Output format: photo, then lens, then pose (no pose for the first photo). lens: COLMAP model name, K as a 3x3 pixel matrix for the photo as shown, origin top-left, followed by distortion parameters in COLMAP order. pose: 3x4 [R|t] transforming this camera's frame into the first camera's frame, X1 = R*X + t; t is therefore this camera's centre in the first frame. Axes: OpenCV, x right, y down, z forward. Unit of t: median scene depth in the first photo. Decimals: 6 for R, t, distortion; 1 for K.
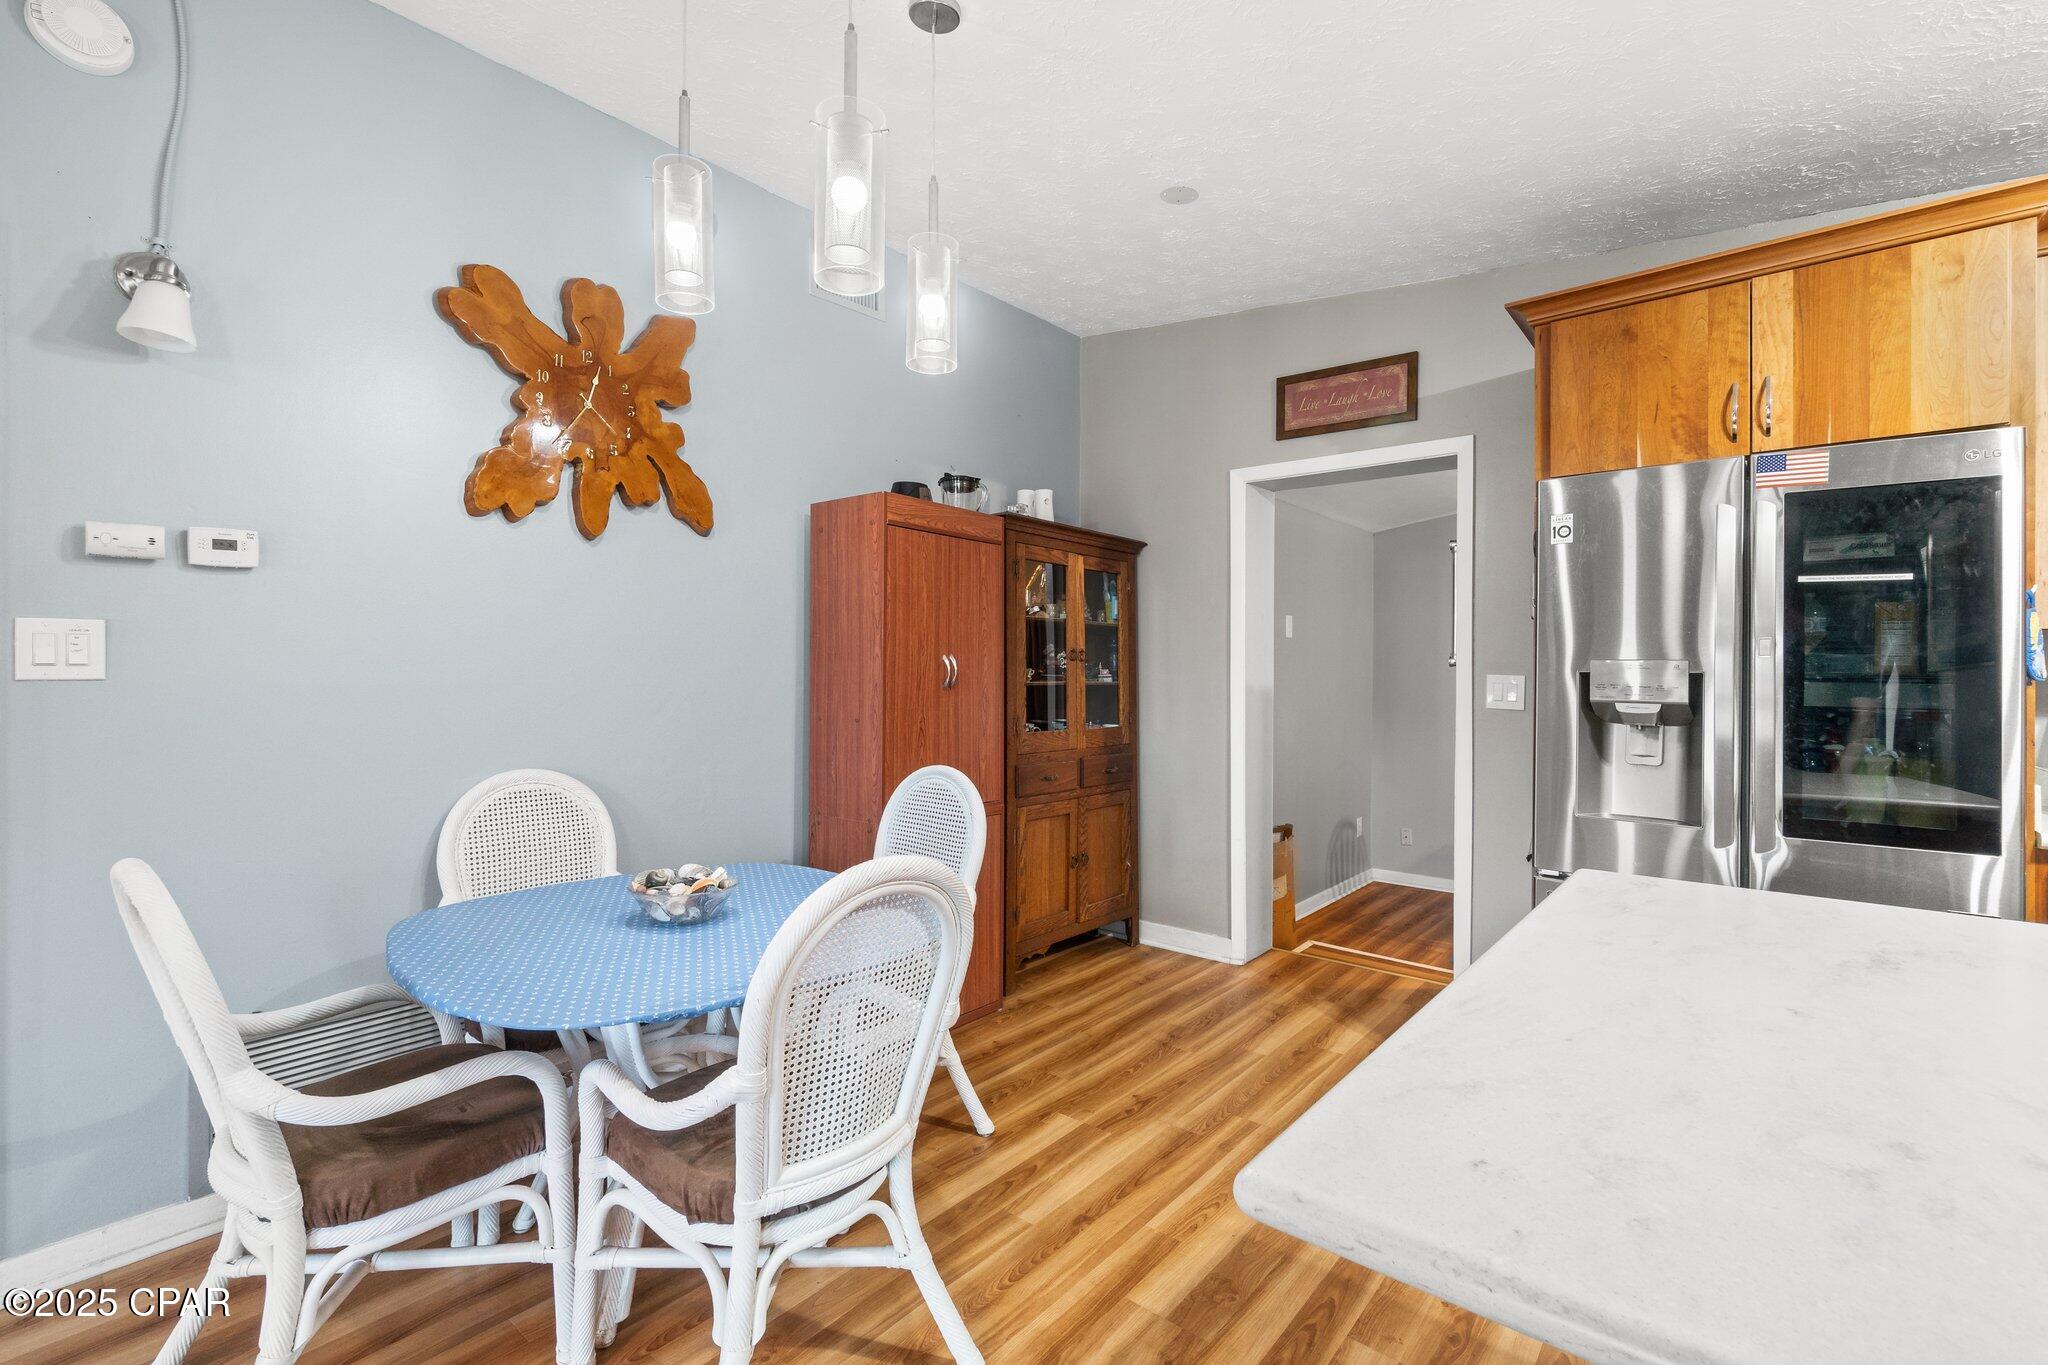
lens RADIAL K [[897.5, 0, 1015.9], [0, 897.5, 664.9], [0, 0, 1]] dist [0.000148, 0.000477]
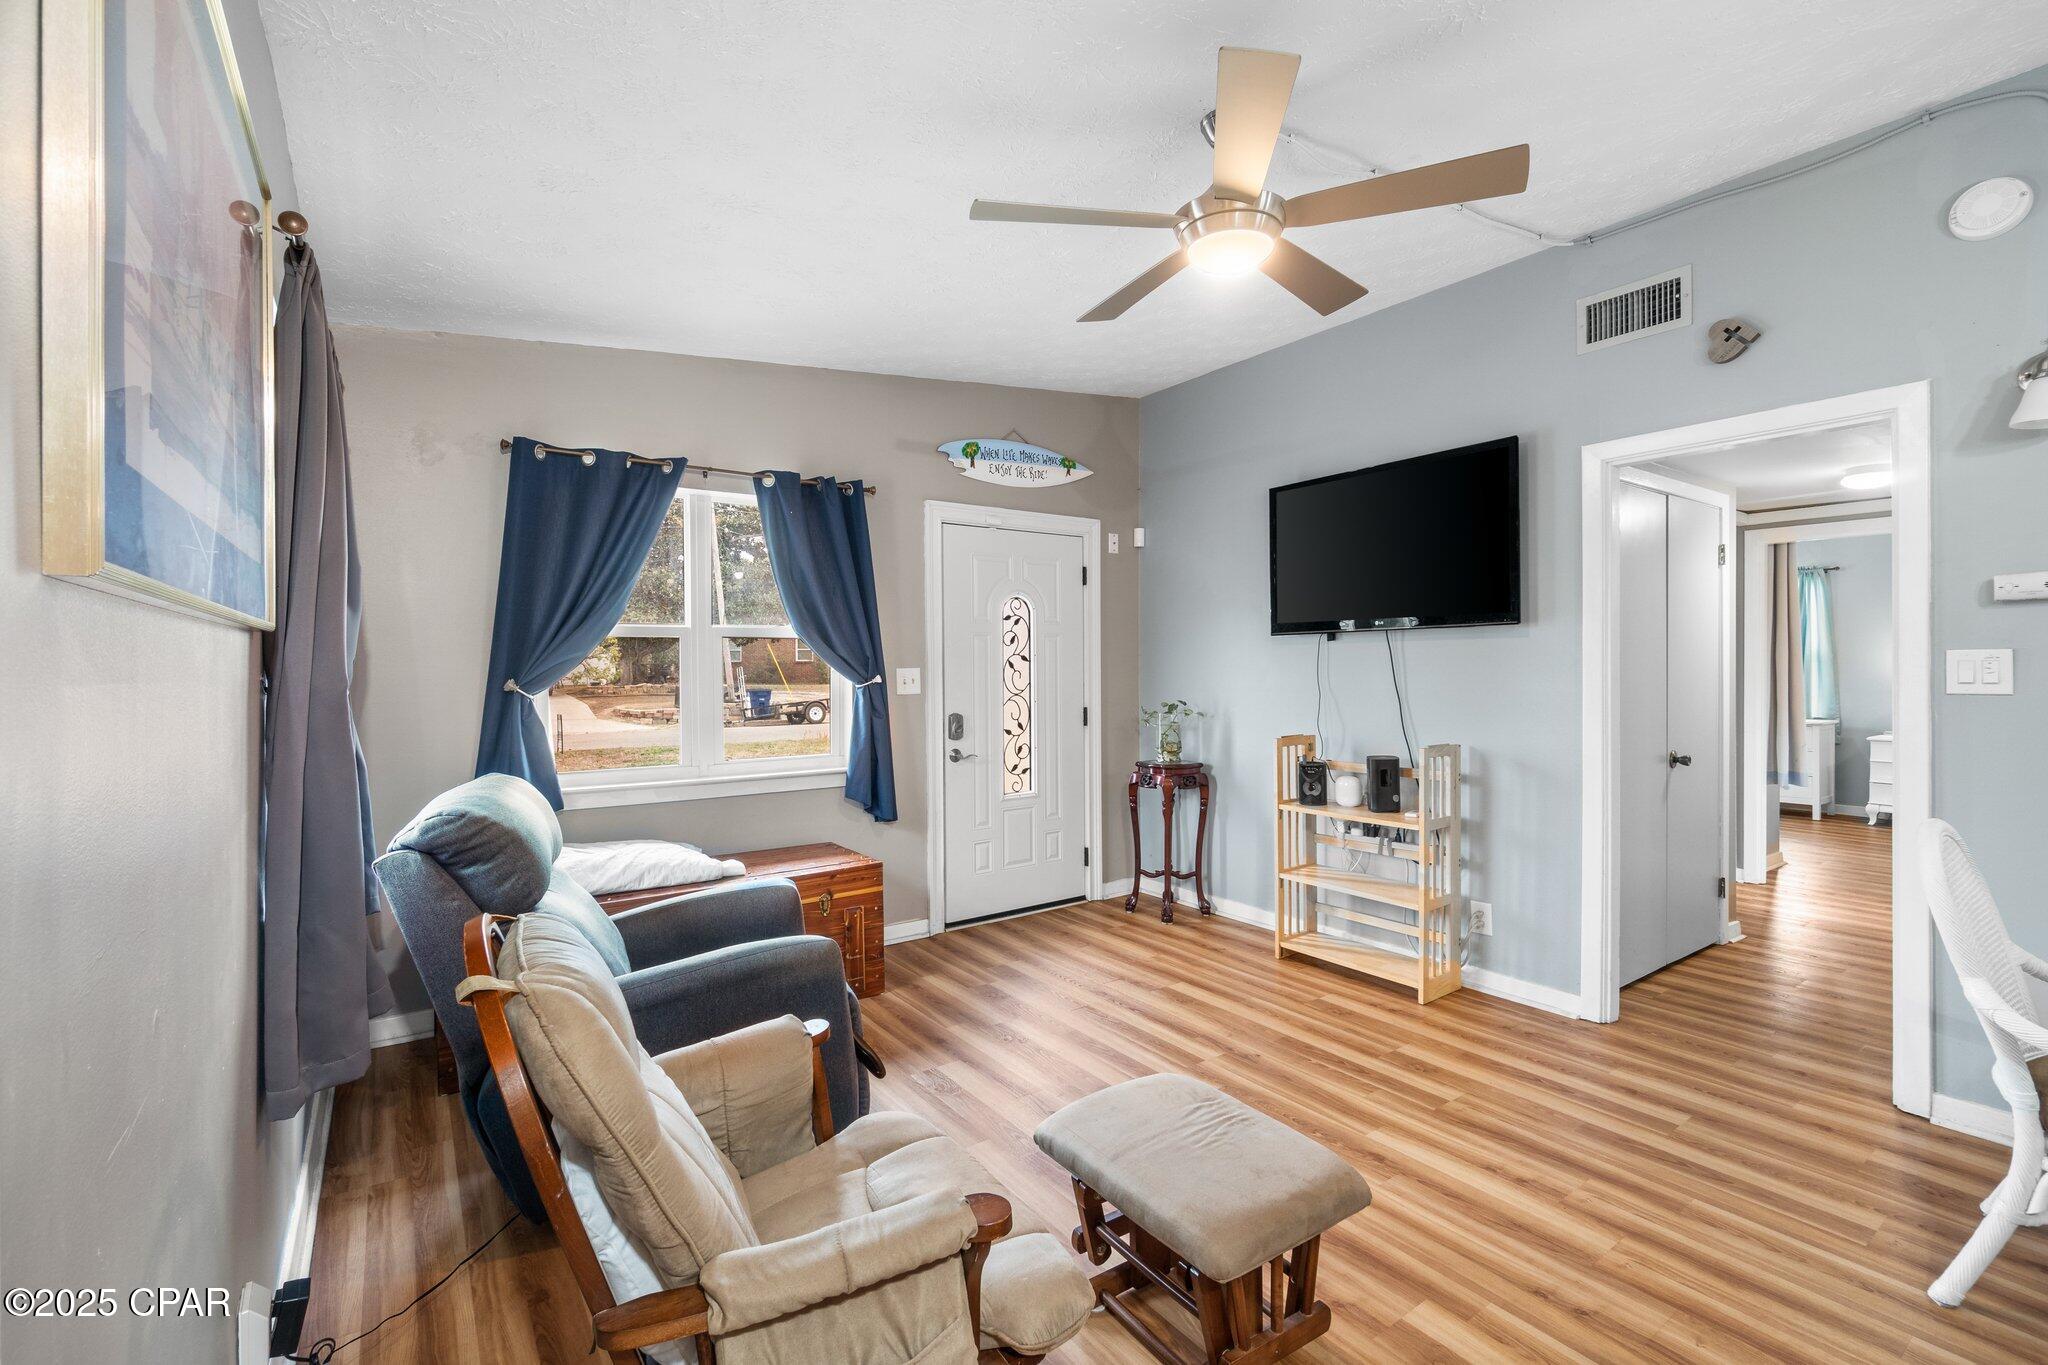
lens RADIAL K [[890.3, 0, 1027.0], [0, 890.3, 674.9], [0, 0, 1]] dist [-0.000539, 0.000062]
pose [[-0.247323, 0.002474, -0.968930, 0.479498], [0.007756, 0.999970, 0.000573, -0.019954], [0.968902, -0.007374, -0.247335, -0.052883]]
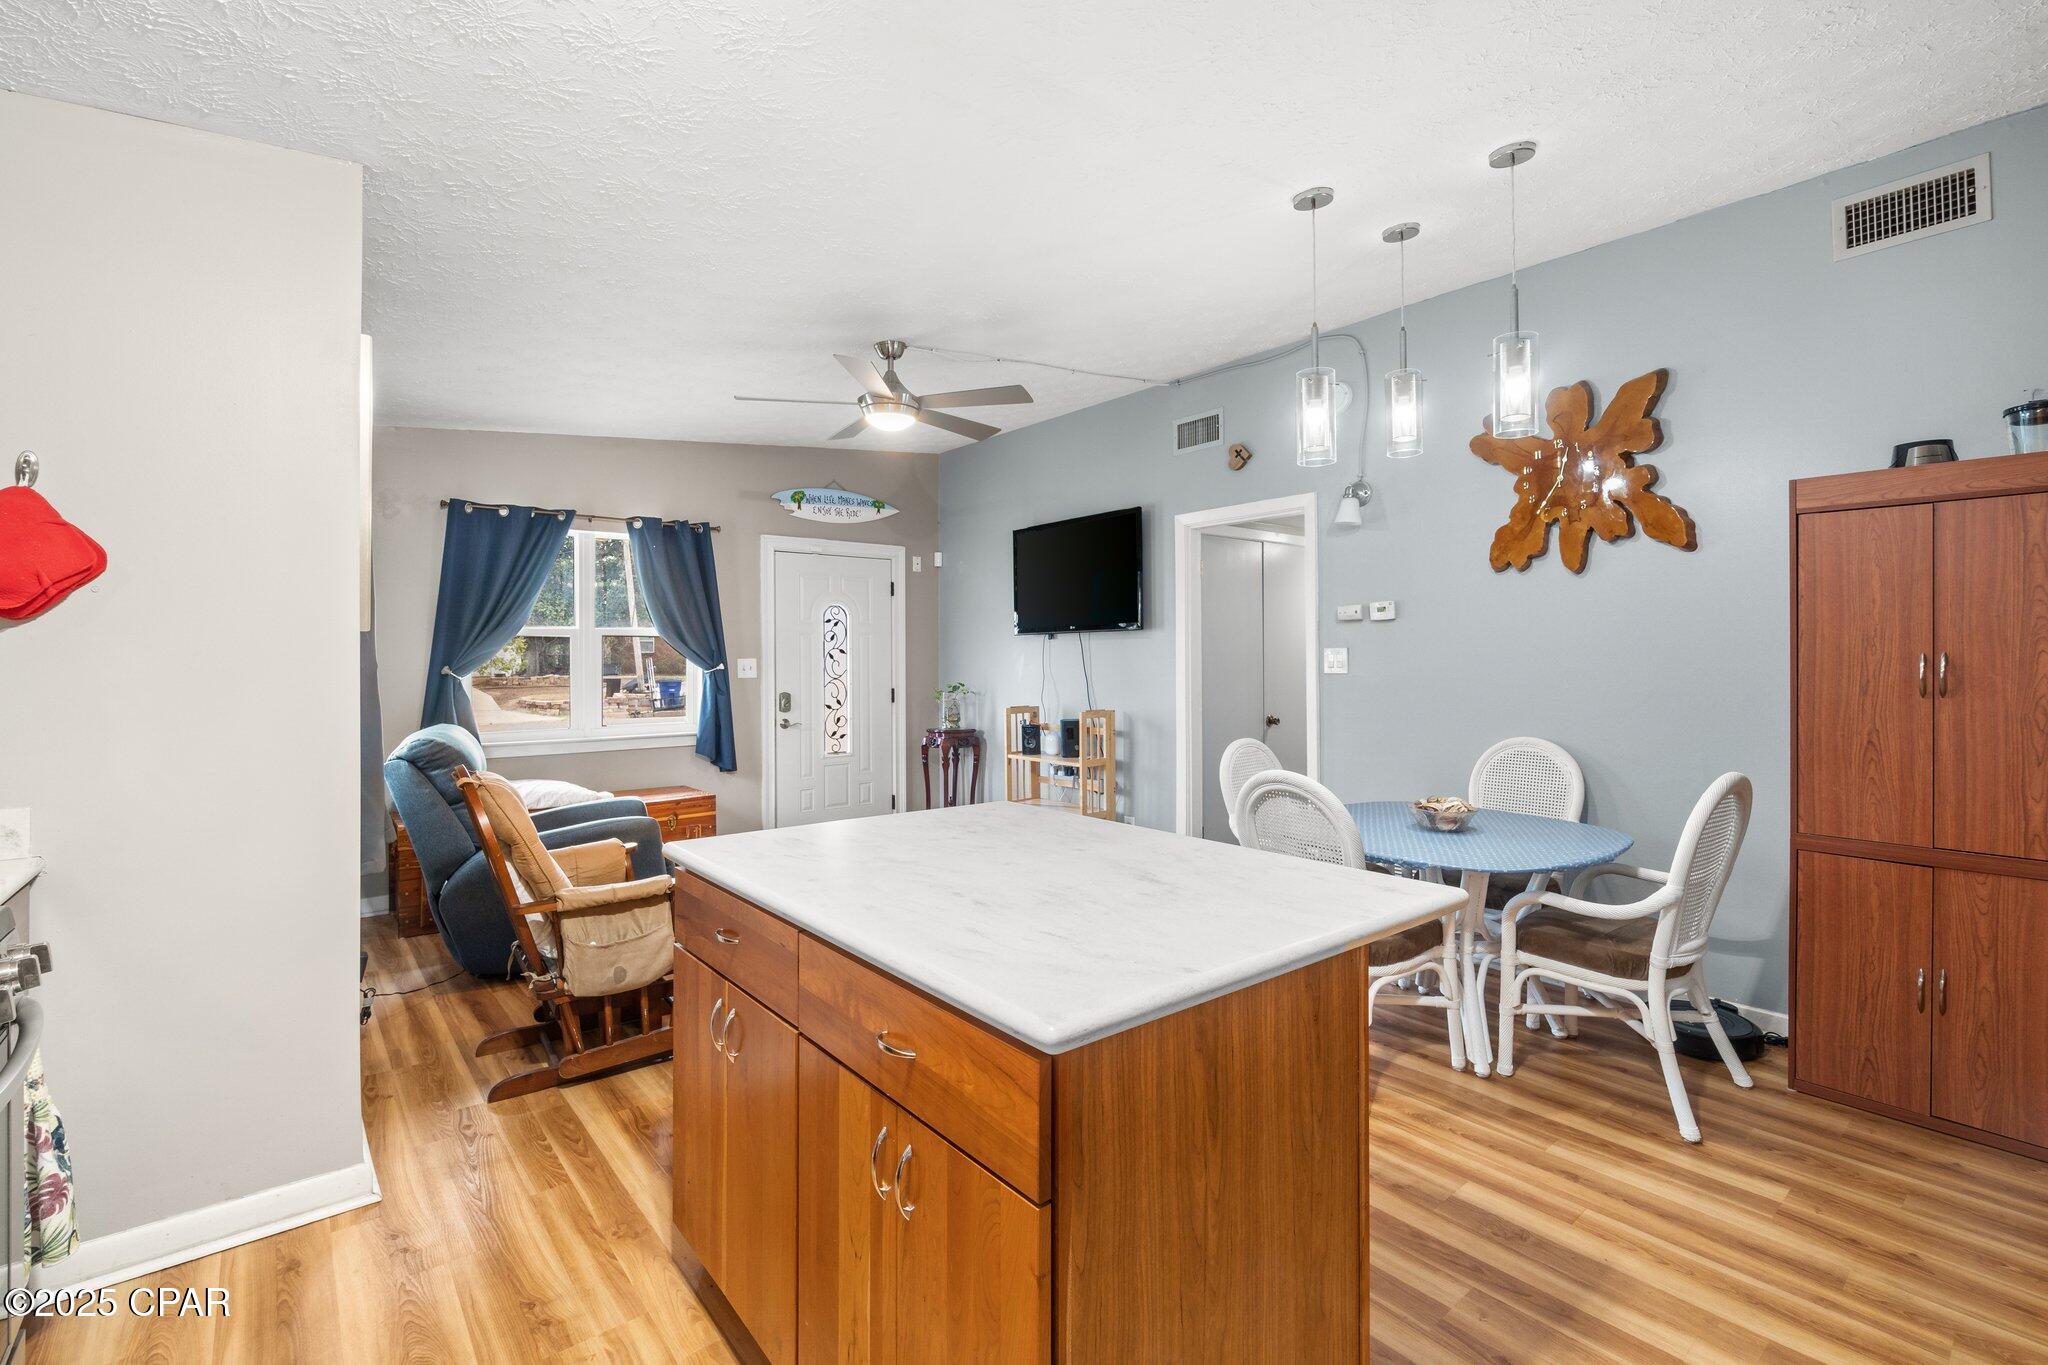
lens RADIAL K [[910.1, 0, 1036.8], [0, 910.1, 652.1], [0, 0, 1]] dist [-0.002241, -0.000279]
pose [[-0.166337, -0.013320, -0.985979, 1.148601], [0.007570, 0.999862, -0.014784, -0.008833], [0.986040, -0.009924, -0.166213, 0.489211]]
